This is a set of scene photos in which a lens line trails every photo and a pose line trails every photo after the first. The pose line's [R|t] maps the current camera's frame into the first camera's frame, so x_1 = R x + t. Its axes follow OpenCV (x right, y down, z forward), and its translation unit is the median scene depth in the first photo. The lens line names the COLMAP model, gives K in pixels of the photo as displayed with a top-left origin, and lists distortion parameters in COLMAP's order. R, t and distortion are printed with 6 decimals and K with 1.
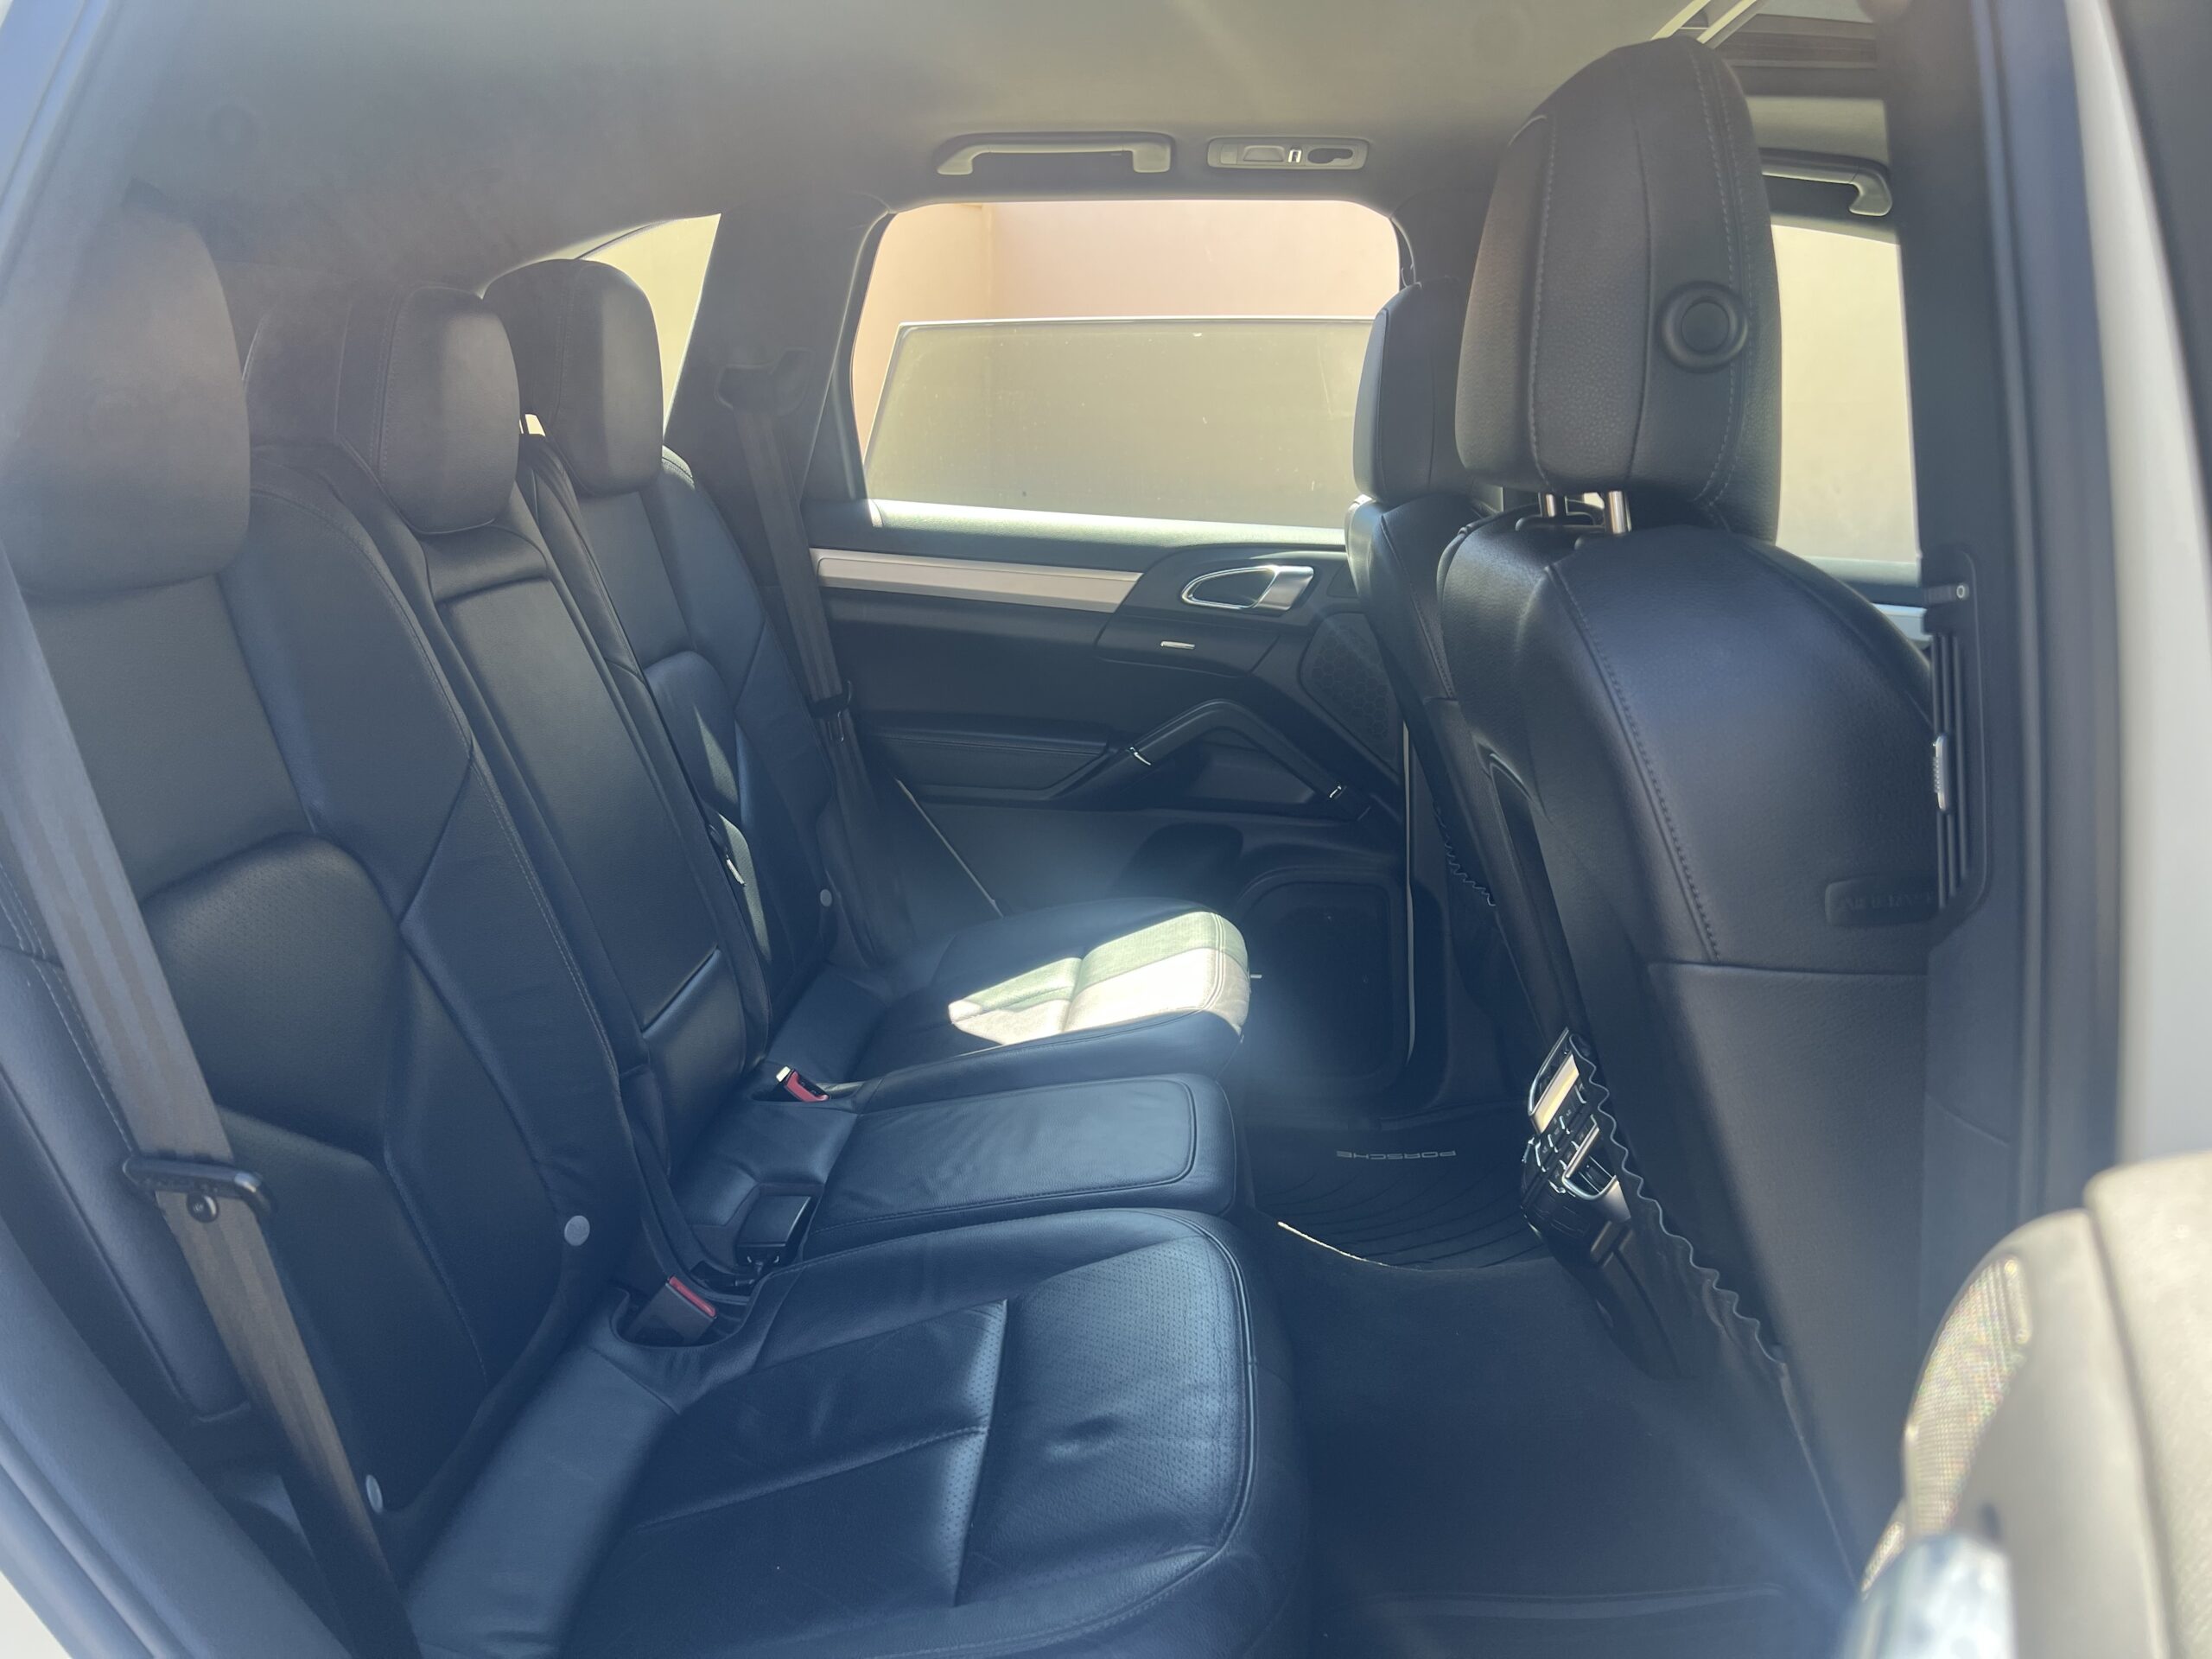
lens RADIAL K [[1654.3, 0, 1110.9], [0, 1654.3, 831.5], [0, 0, 1]] dist [0.090167, -0.164537]
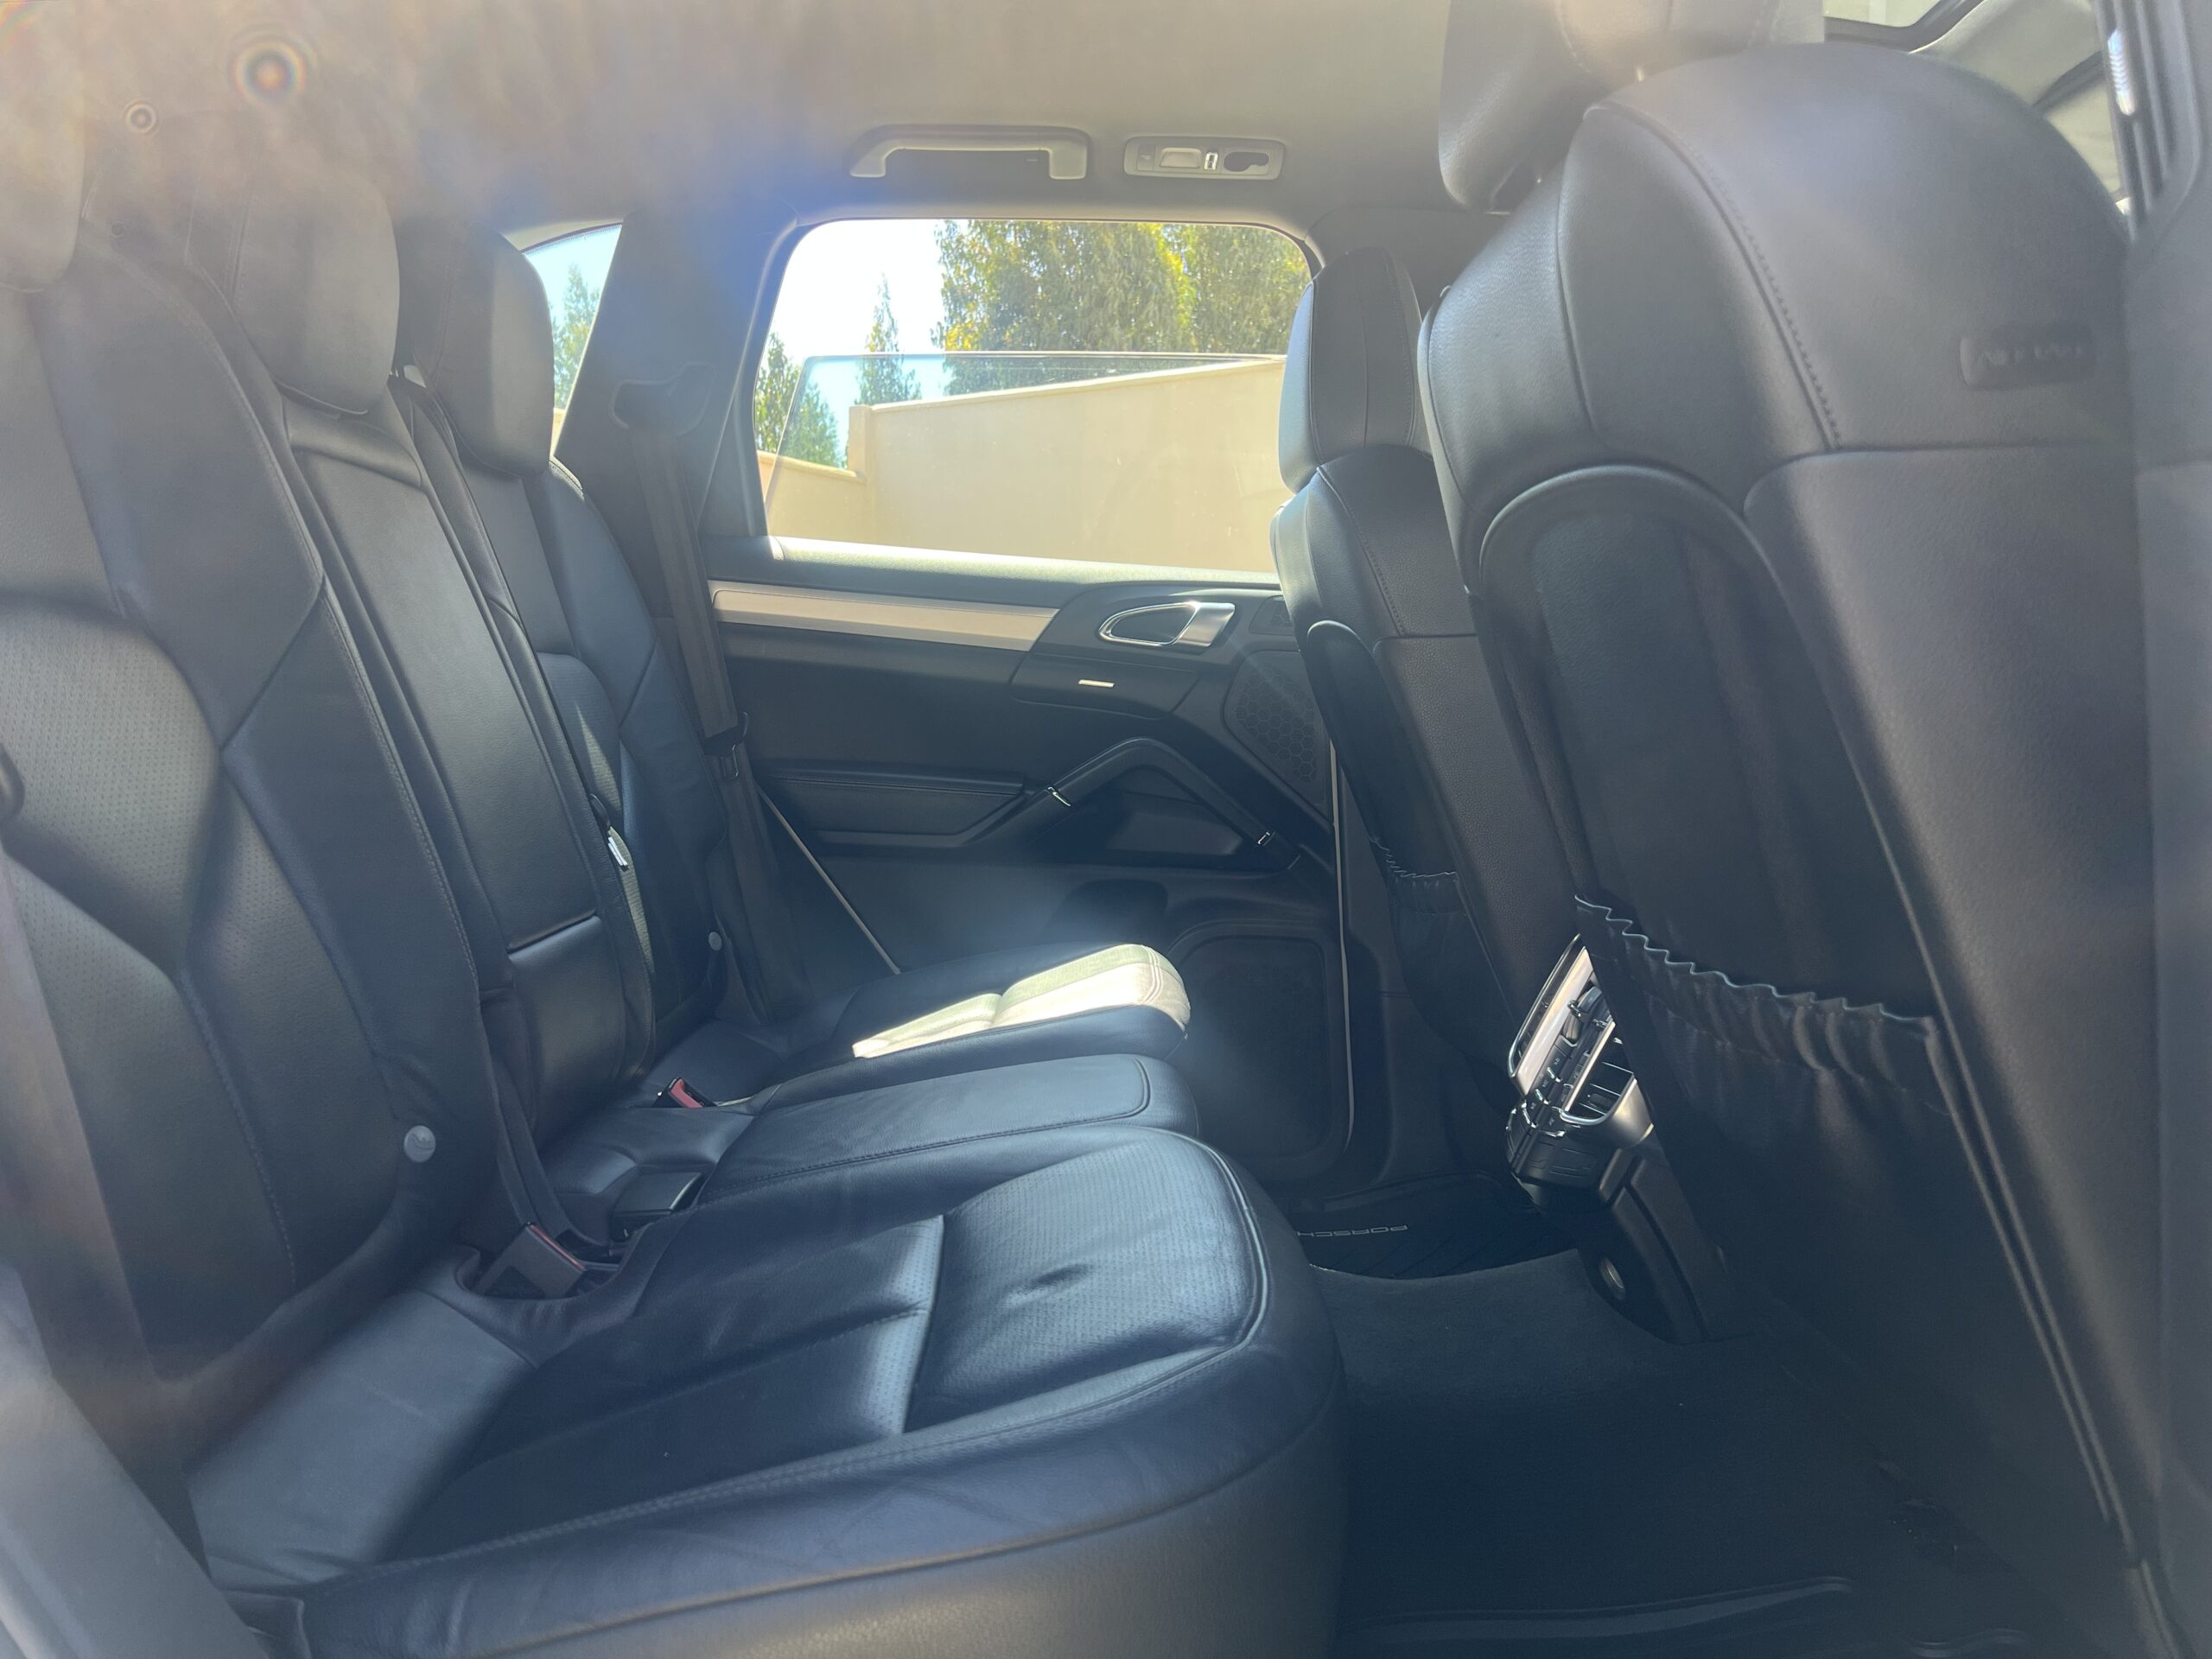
lens RADIAL K [[1661.5, 0, 1114.2], [0, 1661.5, 825.8], [0, 0, 1]] dist [0.040861, -0.047418]
pose [[0.997160, -0.005928, 0.075080, -0.025109], [0.018709, 0.985146, -0.170699, 0.155798], [-0.072953, 0.171619, 0.982459, 0.089152]]
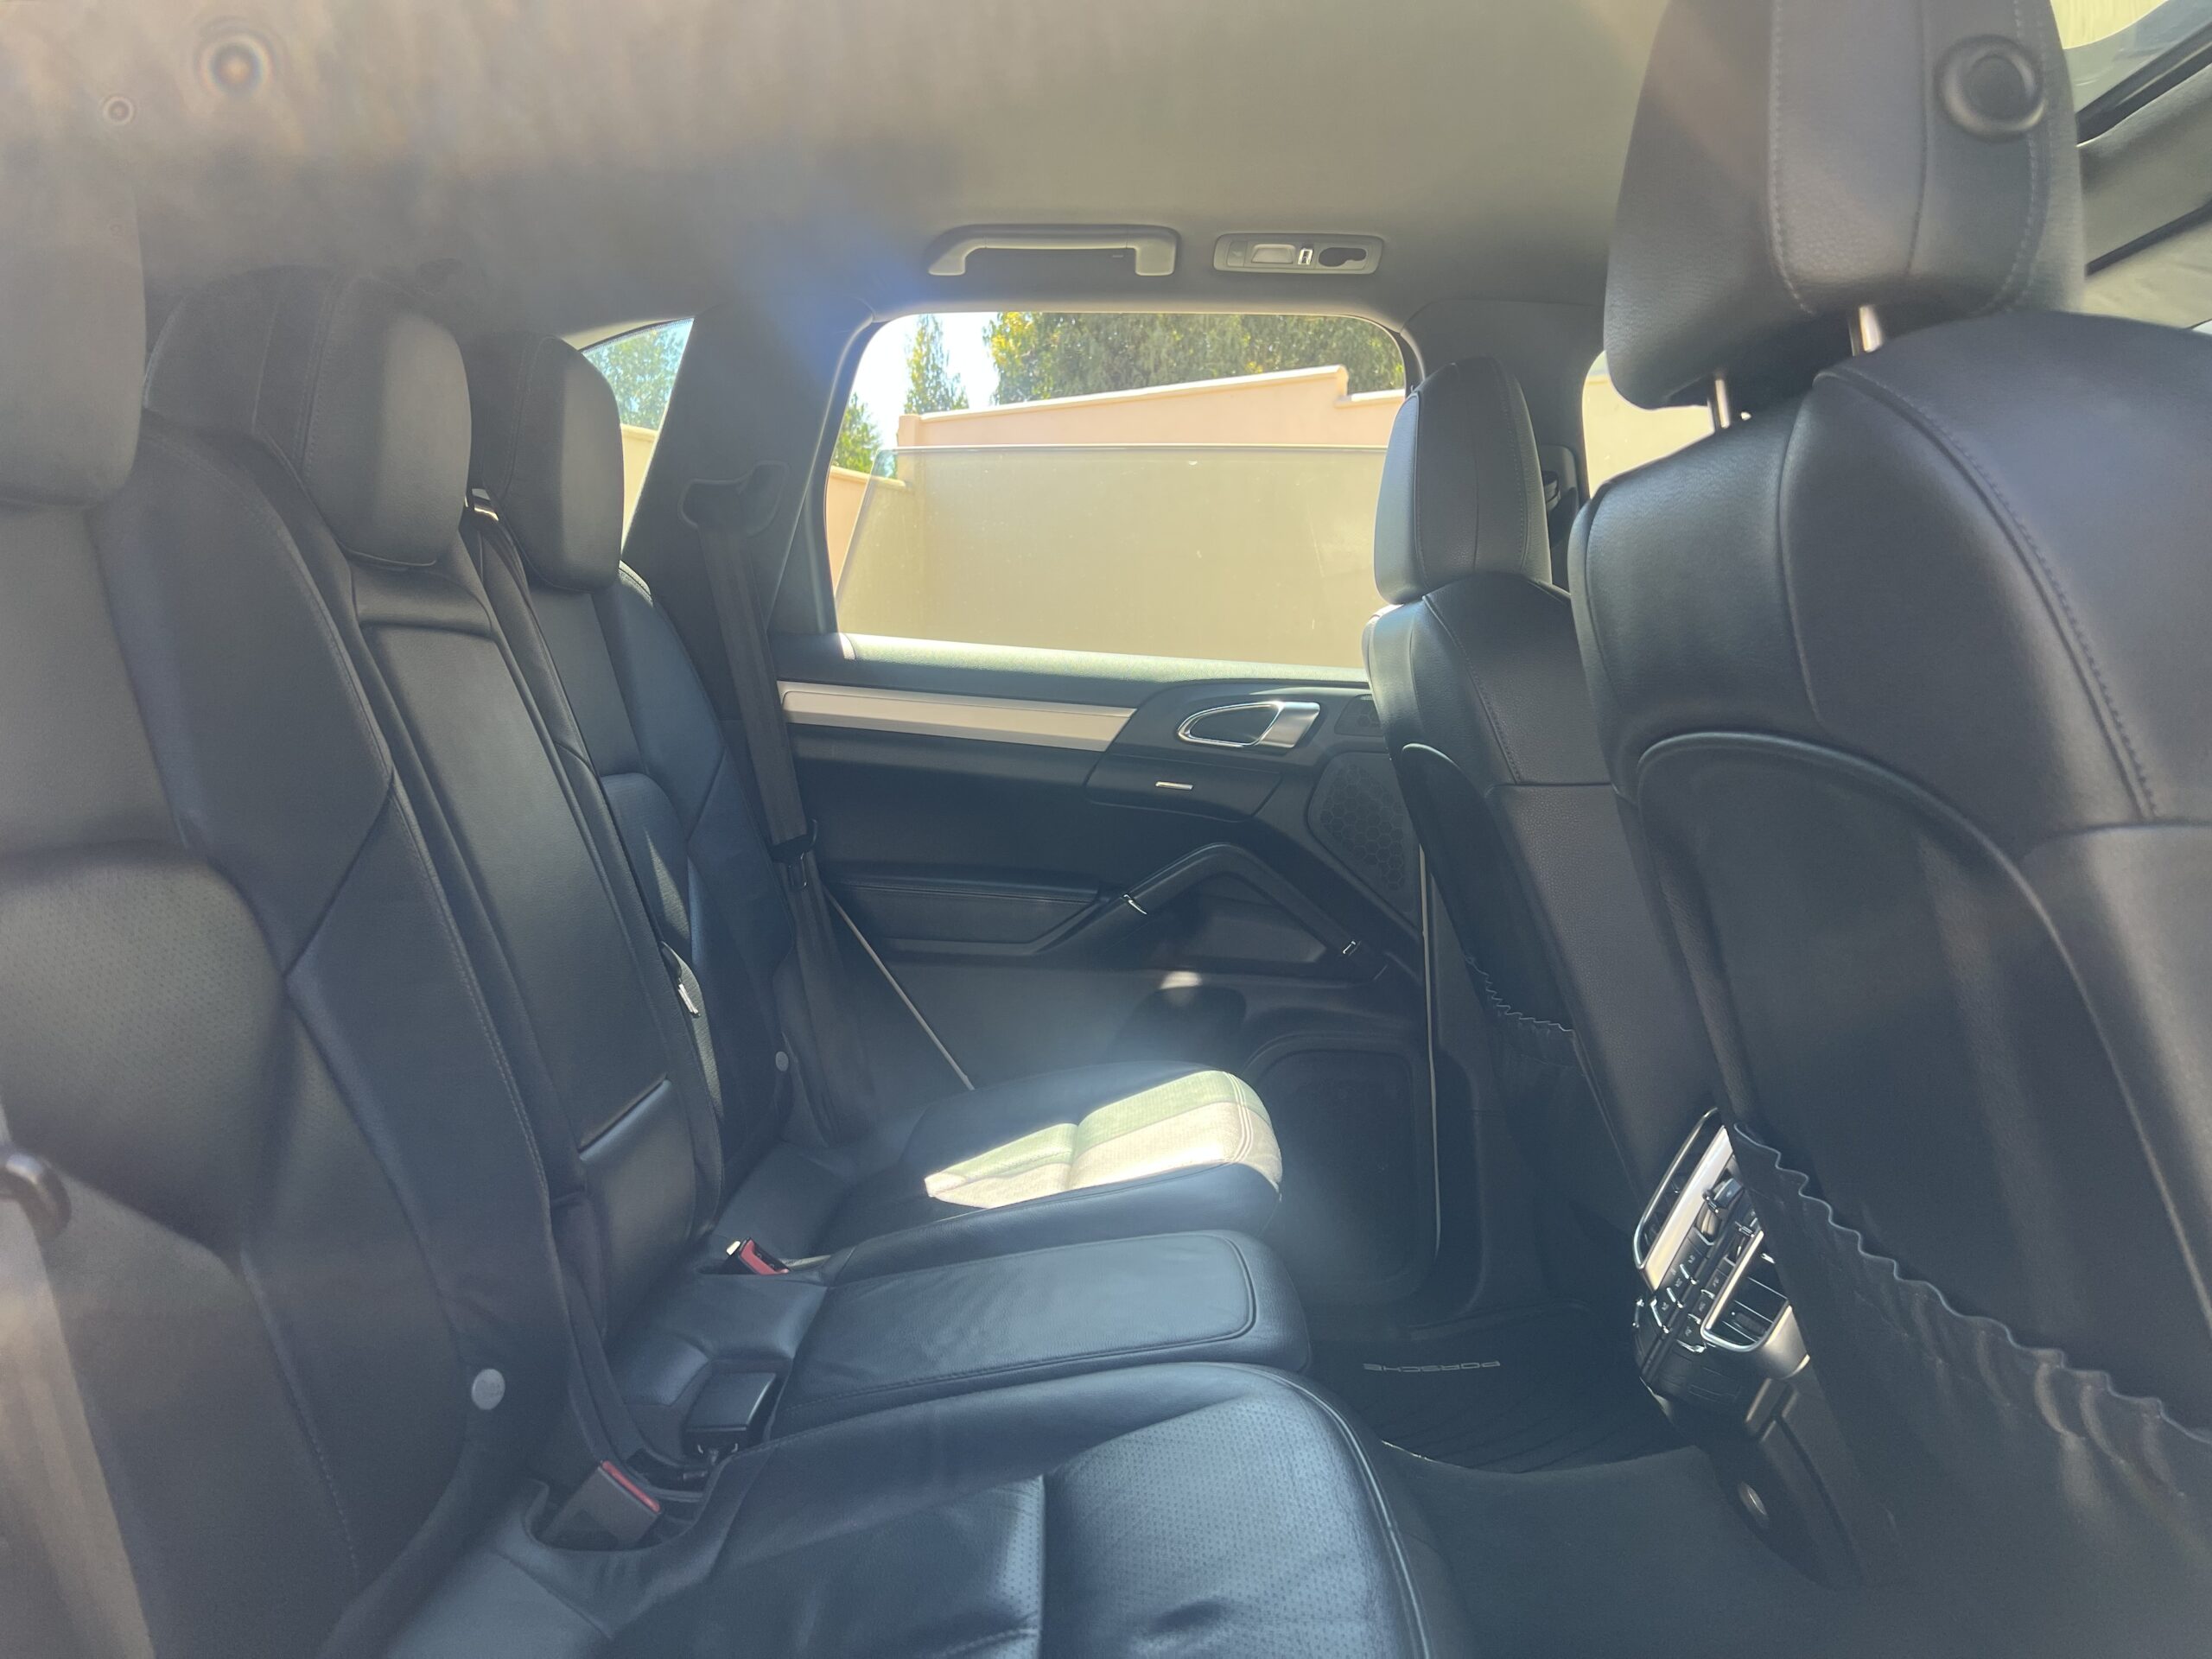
lens RADIAL K [[1662.8, 0, 1096.9], [0, 1662.8, 821.3], [0, 0, 1]] dist [0.043289, -0.038784]
pose [[0.999240, 0.001197, 0.038965, -0.045439], [0.005559, 0.984941, -0.172800, 0.077511], [-0.038585, 0.172885, 0.984186, 0.119049]]
